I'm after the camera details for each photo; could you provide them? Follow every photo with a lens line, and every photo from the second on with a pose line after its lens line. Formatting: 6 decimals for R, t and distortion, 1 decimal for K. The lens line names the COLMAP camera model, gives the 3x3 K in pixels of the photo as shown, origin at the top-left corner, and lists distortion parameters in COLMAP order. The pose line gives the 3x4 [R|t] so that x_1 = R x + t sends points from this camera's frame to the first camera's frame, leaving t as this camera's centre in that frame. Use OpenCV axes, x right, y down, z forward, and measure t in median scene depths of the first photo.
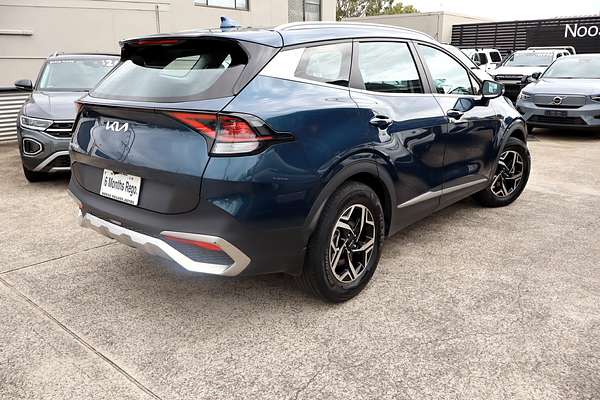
lens RADIAL K [[497.9, 0, 300.0], [0, 497.9, 200.0], [0, 0, 1]] dist [-0.006243, 0.004417]
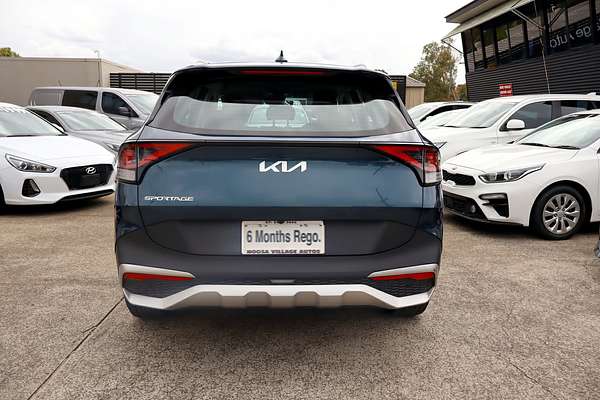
lens RADIAL K [[473.6, 0, 281.4], [0, 473.6, 202.0], [0, 0, 1]] dist [0.010810, 0.005573]
pose [[0.728661, -0.106109, 0.676605, -0.910052], [0.164403, 0.986139, -0.022399, -0.070271], [-0.664849, 0.127557, 0.736006, 0.410343]]
